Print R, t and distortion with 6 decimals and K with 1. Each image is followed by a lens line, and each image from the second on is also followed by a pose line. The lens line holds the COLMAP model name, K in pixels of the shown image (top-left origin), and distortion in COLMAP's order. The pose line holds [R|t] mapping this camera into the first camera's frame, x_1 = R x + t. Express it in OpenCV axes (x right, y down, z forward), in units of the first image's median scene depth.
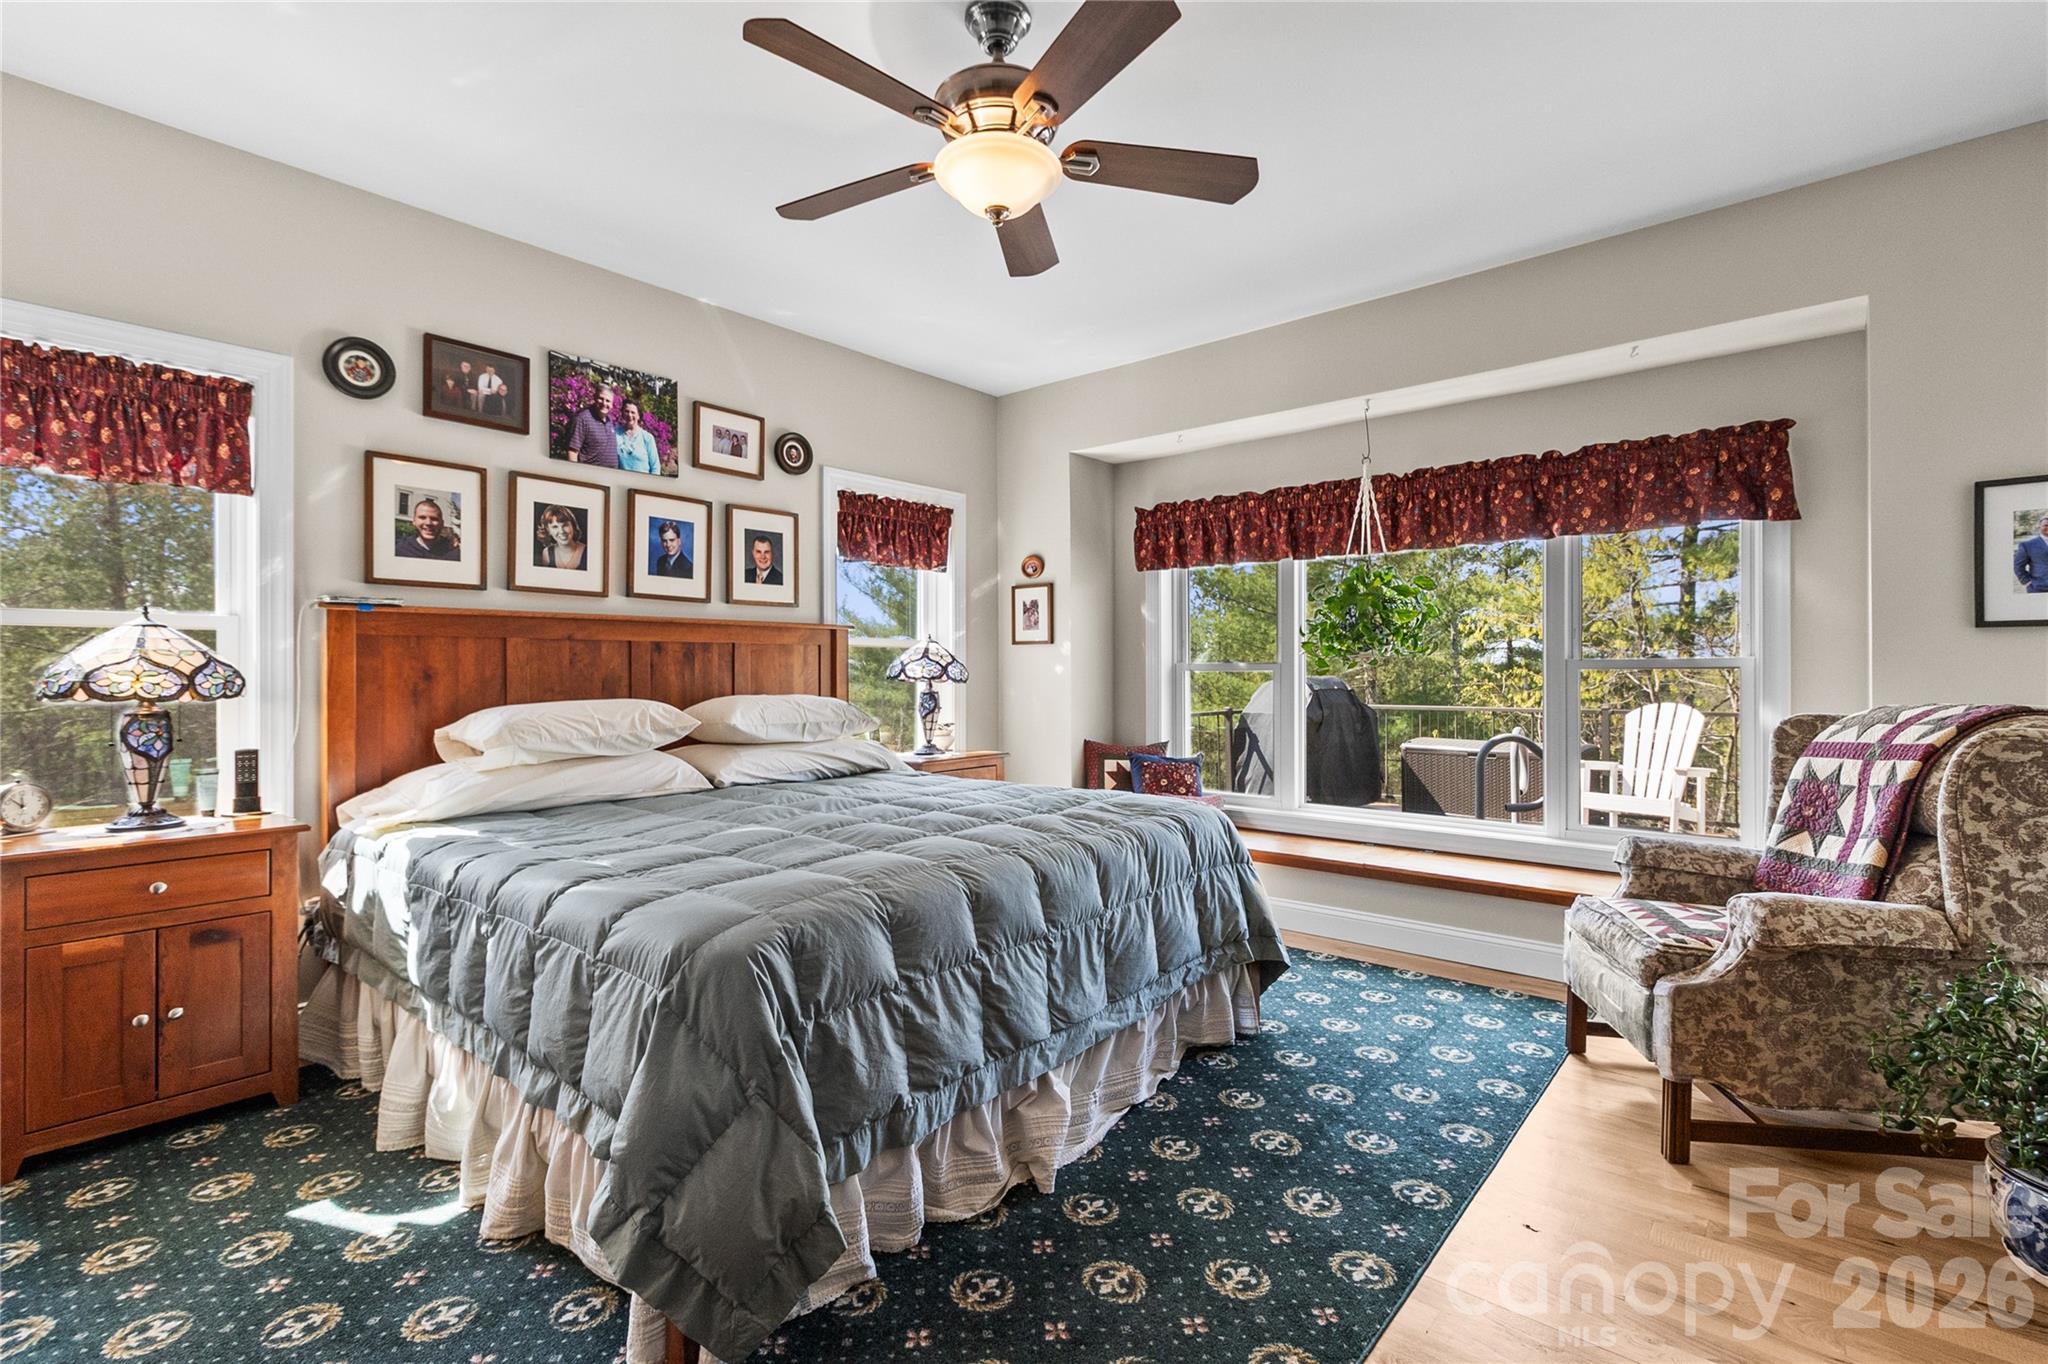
lens RADIAL K [[944.0, 0, 1040.3], [0, 944.0, 678.6], [0, 0, 1]] dist [-0.001485, -0.000664]
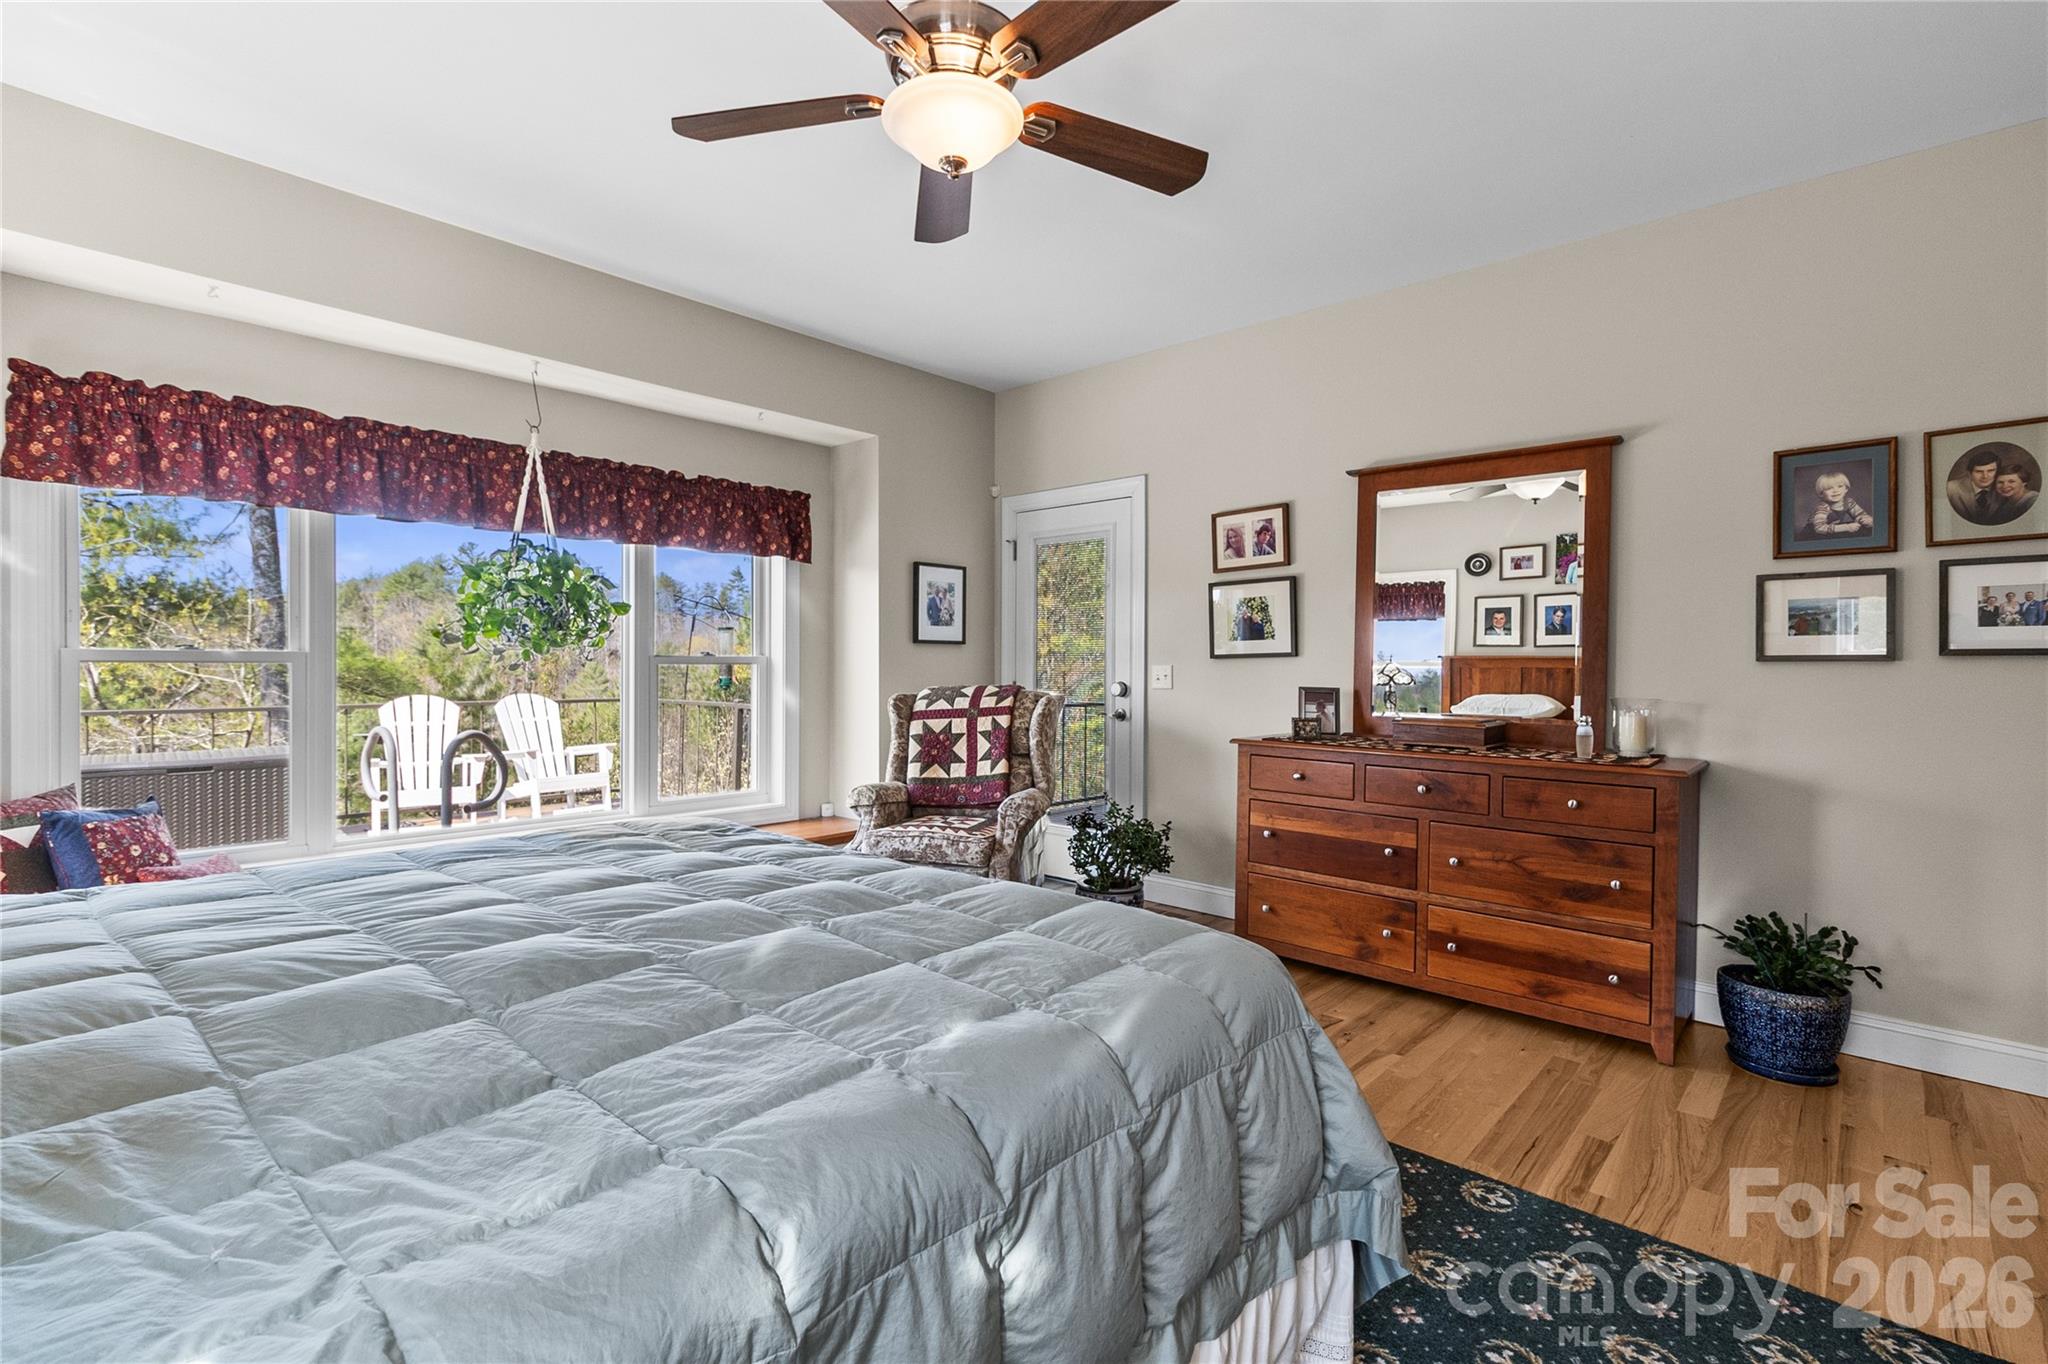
lens RADIAL K [[944.0, 0, 1039.1], [0, 944.0, 674.4], [0, 0, 1]] dist [-0.001485, -0.000664]
pose [[0.021799, -0.006368, 0.999742, -0.589890], [-0.000315, 0.999980, 0.006376, -0.004599], [-0.999762, -0.000454, 0.021797, 0.543954]]
